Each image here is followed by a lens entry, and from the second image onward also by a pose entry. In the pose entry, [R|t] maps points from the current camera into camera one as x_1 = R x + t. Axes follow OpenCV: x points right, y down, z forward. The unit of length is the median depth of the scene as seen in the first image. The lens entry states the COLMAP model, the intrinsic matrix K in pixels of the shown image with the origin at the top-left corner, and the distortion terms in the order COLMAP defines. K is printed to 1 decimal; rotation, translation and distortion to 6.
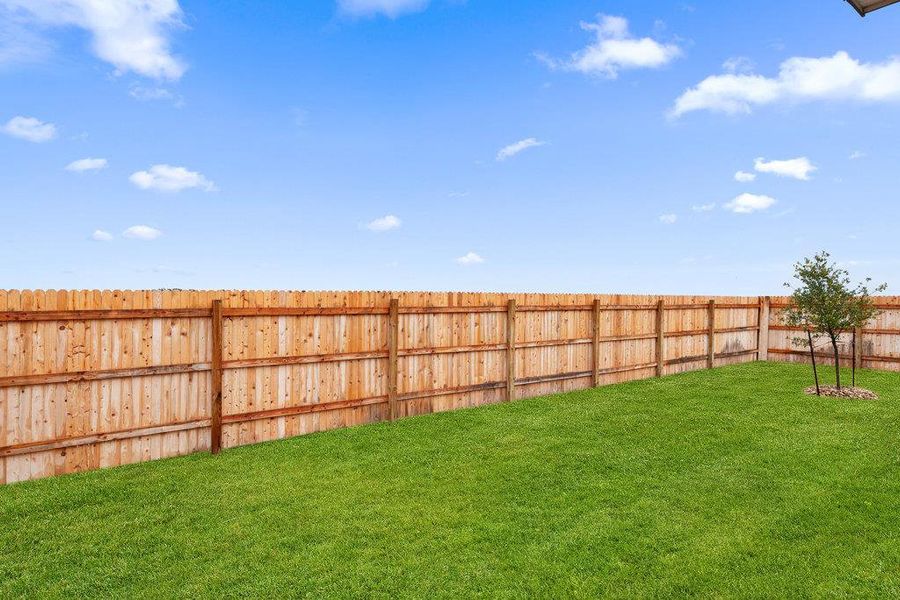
lens RADIAL K [[416.0, 0, 466.2], [0, 416.0, 299.9], [0, 0, 1]] dist [-0.000866, -0.000953]
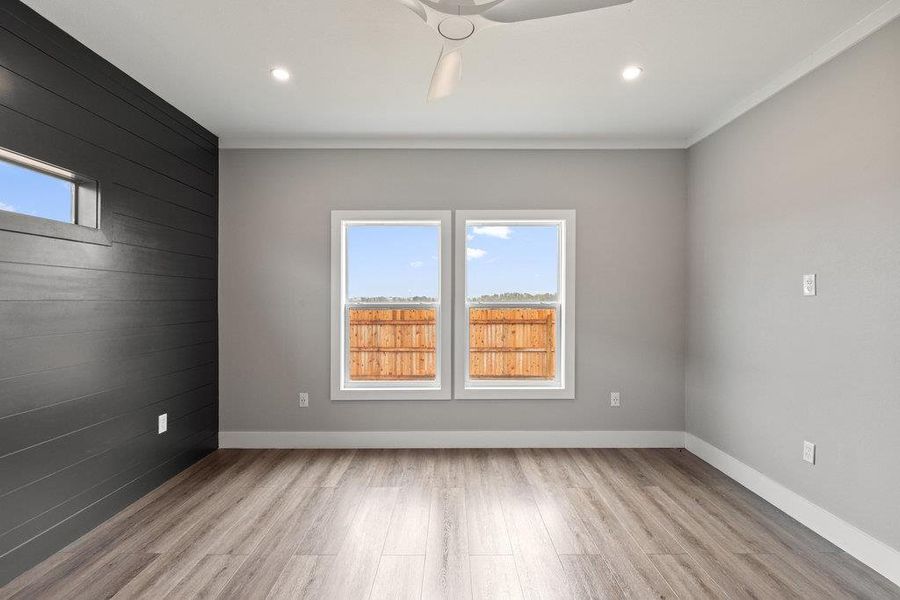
lens RADIAL K [[407.0, 0, 451.8], [0, 407.0, 301.4], [0, 0, 1]] dist [0.014986, -0.012442]
pose [[0.877954, 0.003141, -0.478735, 0.836120], [-0.002044, 0.999994, 0.002812, -0.054937], [0.478741, -0.001490, 0.877955, -0.167281]]
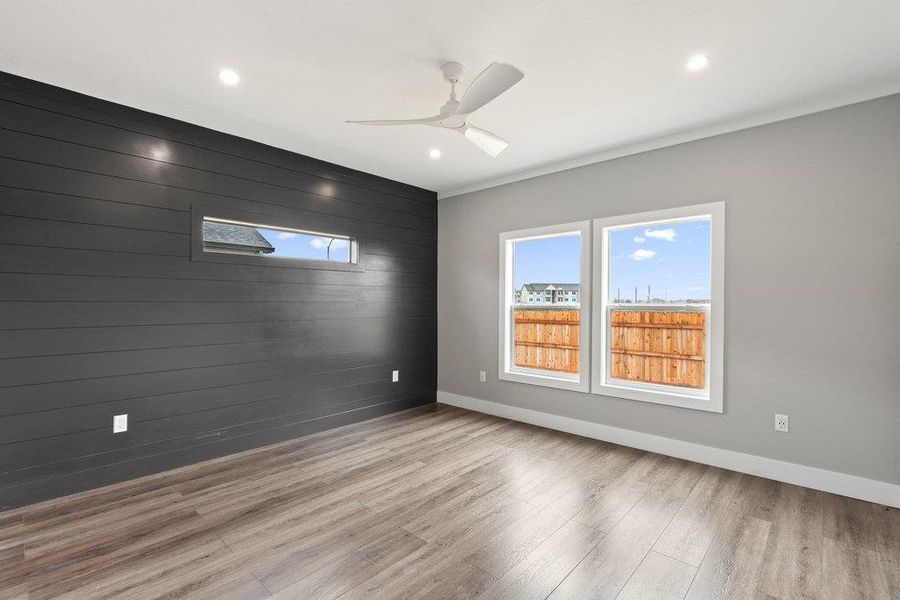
lens RADIAL K [[416.0, 0, 466.2], [0, 416.0, 299.9], [0, 0, 1]] dist [-0.000866, -0.000953]
pose [[0.336034, -0.002194, -0.941847, 1.116271], [-0.004627, 0.999981, -0.003980, -0.055160], [0.941838, 0.005695, 0.336018, -0.052674]]
